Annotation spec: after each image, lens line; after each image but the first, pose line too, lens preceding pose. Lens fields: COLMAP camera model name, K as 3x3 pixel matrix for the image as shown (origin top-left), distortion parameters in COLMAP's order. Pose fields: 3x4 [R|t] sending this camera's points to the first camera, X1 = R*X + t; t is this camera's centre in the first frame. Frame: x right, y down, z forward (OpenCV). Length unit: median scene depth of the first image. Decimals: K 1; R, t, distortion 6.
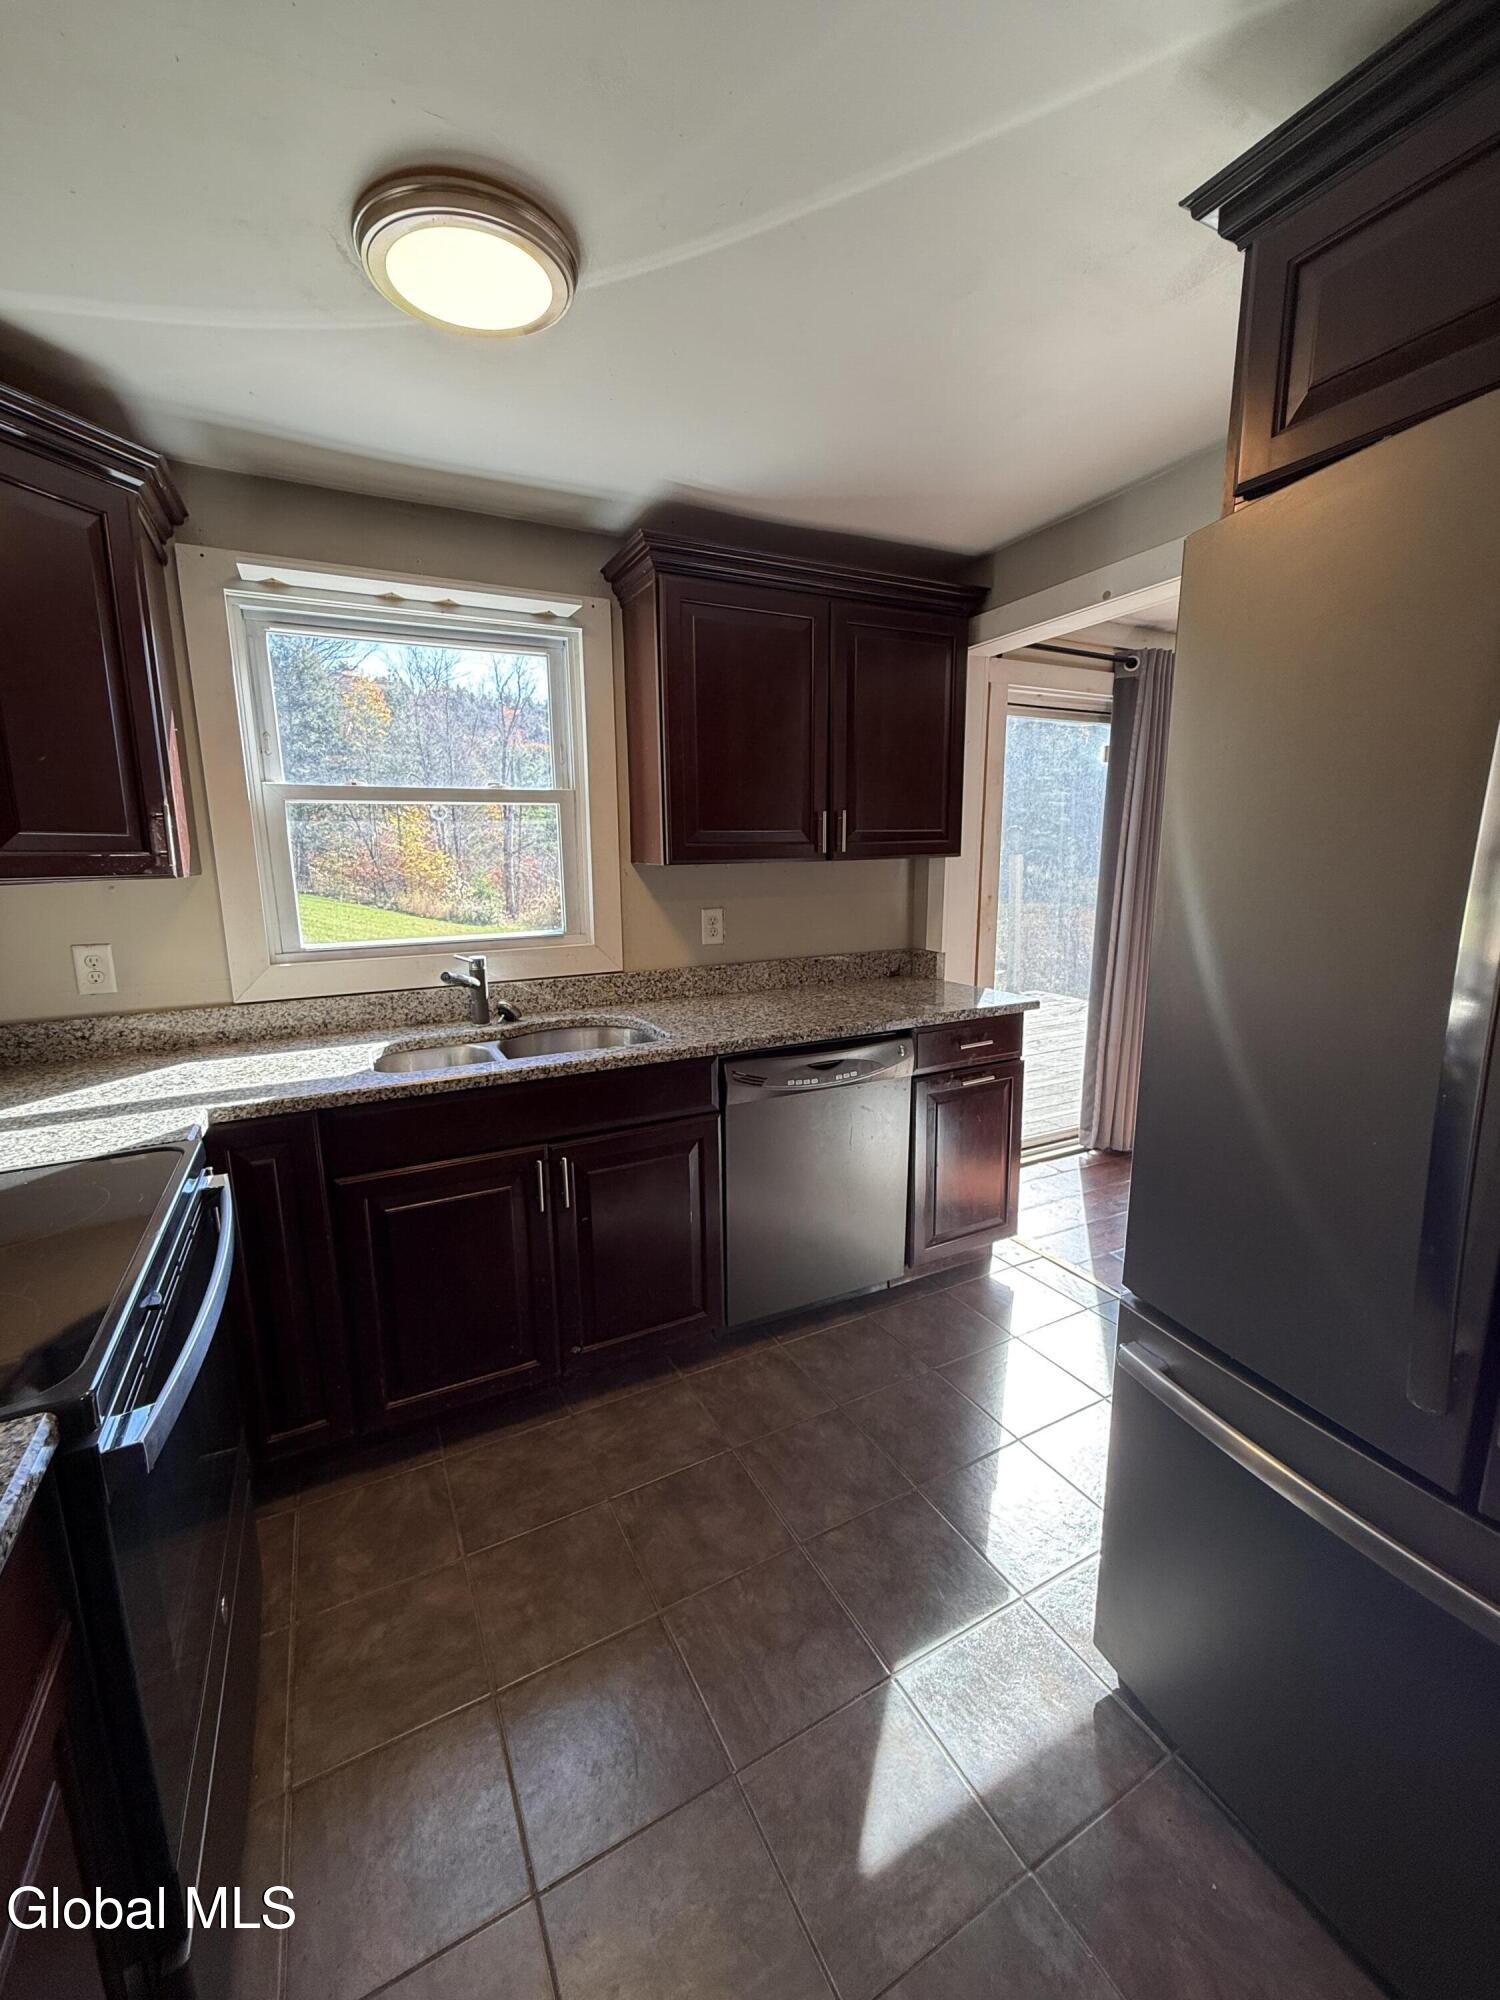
lens RADIAL K [[808.9, 0, 760.0], [0, 808.9, 996.3], [0, 0, 1]] dist [0.013715, 0.000011]
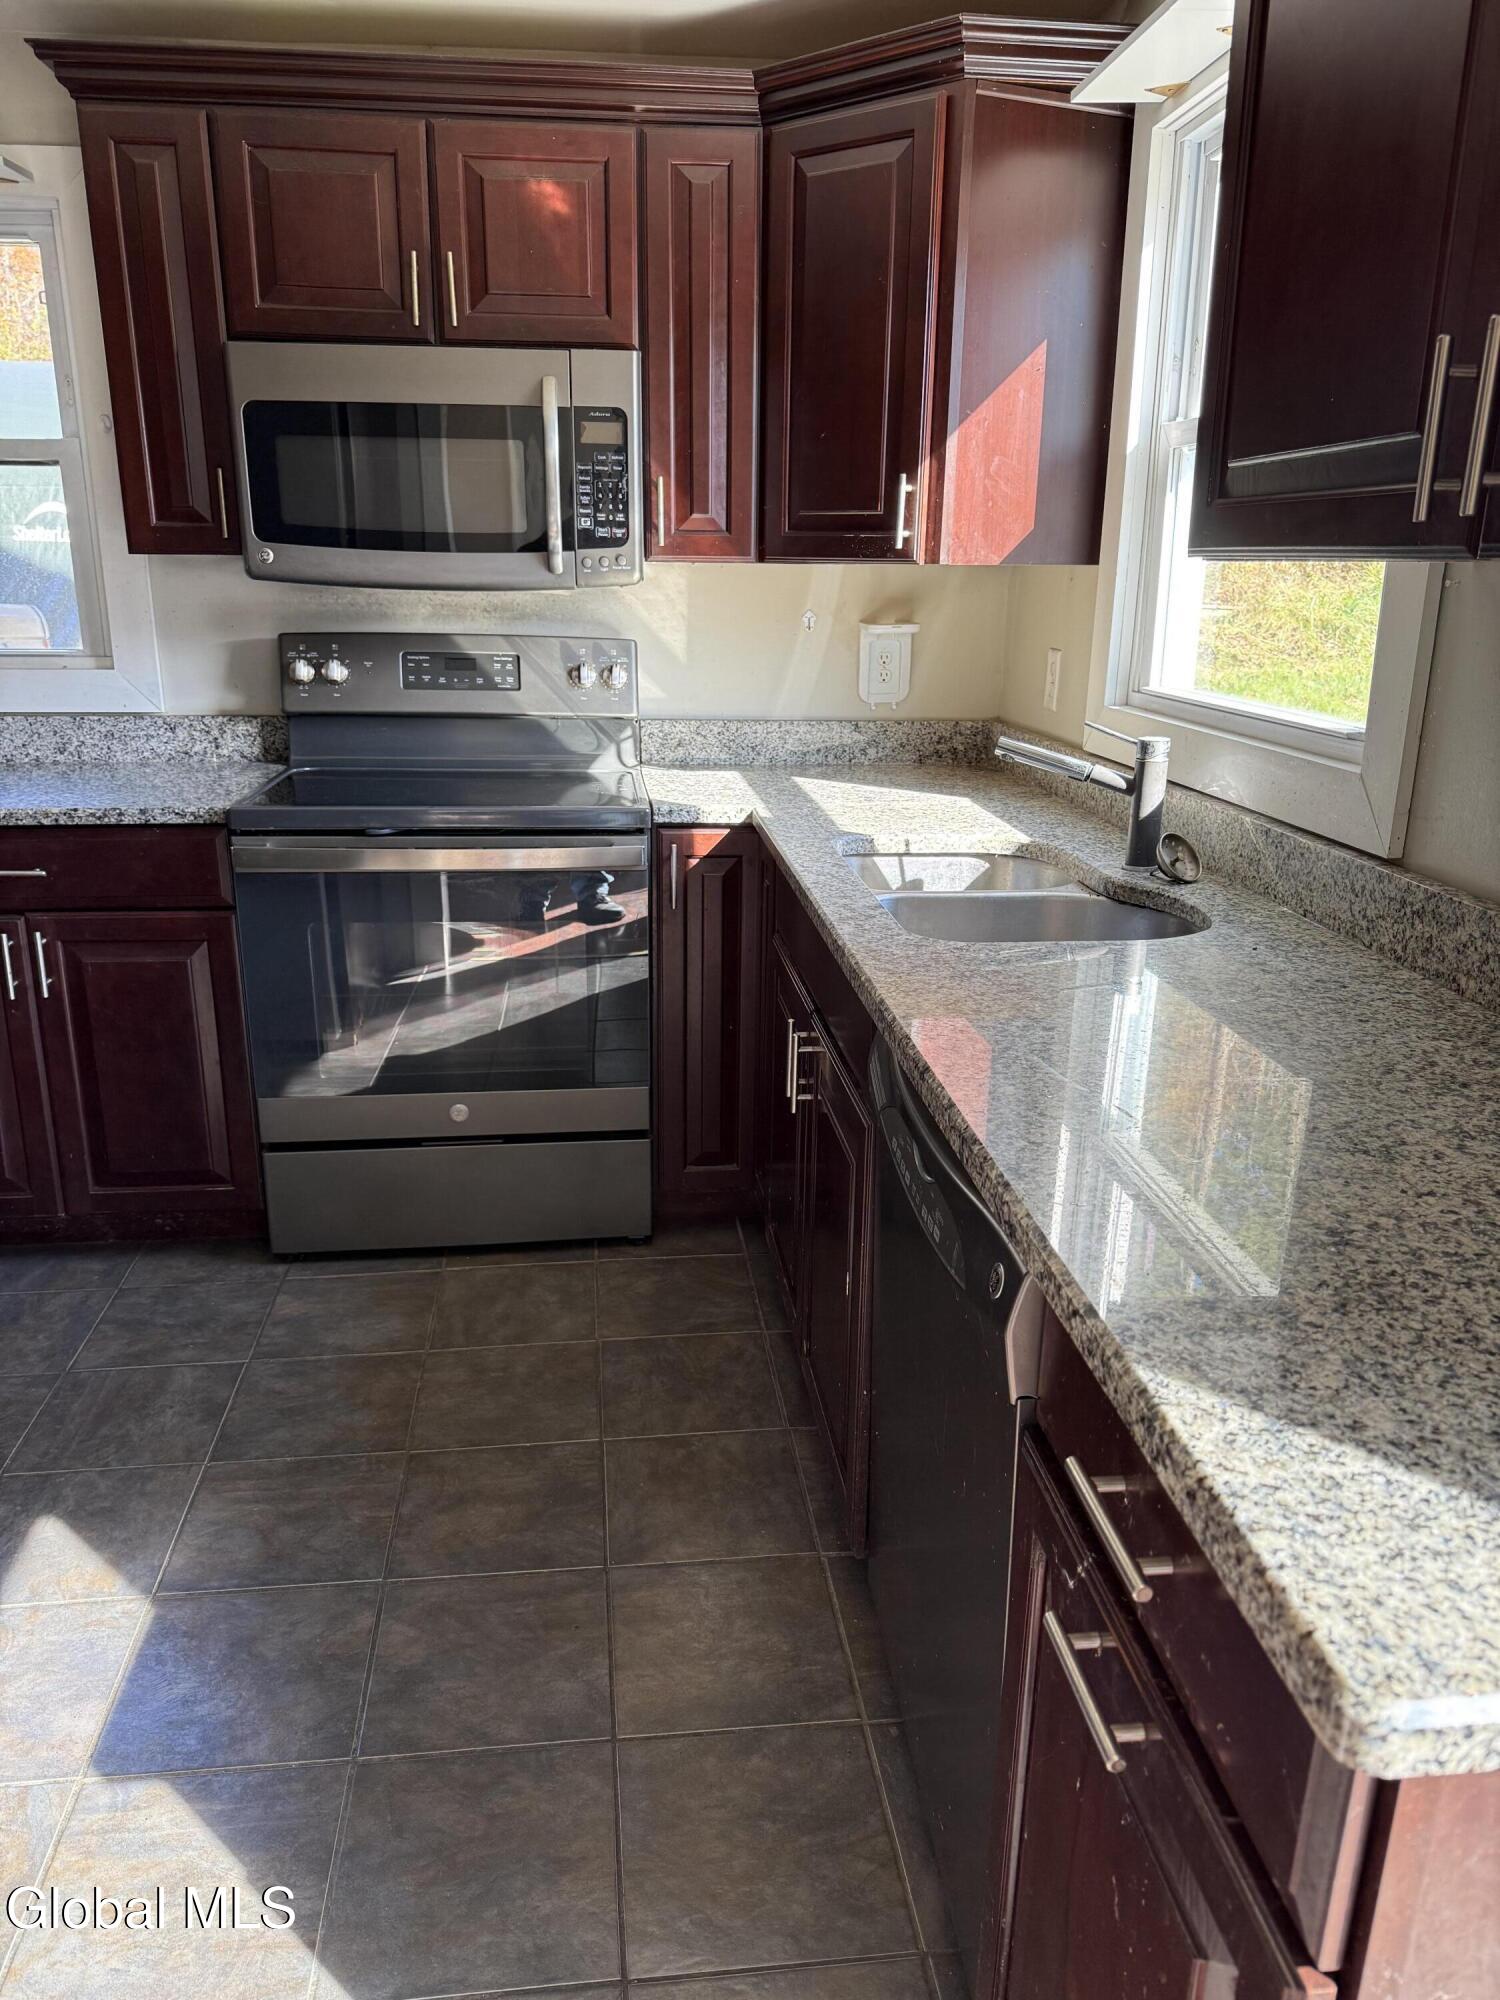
lens RADIAL K [[1416.6, 0, 755.1], [0, 1416.6, 998.6], [0, 0, 1]] dist [0.029460, -0.018443]
pose [[-0.356040, 0.285495, -0.889791, 0.843584], [-0.183232, 0.912374, 0.366059, -0.250123], [0.916330, 0.293370, -0.272530, 1.454634]]
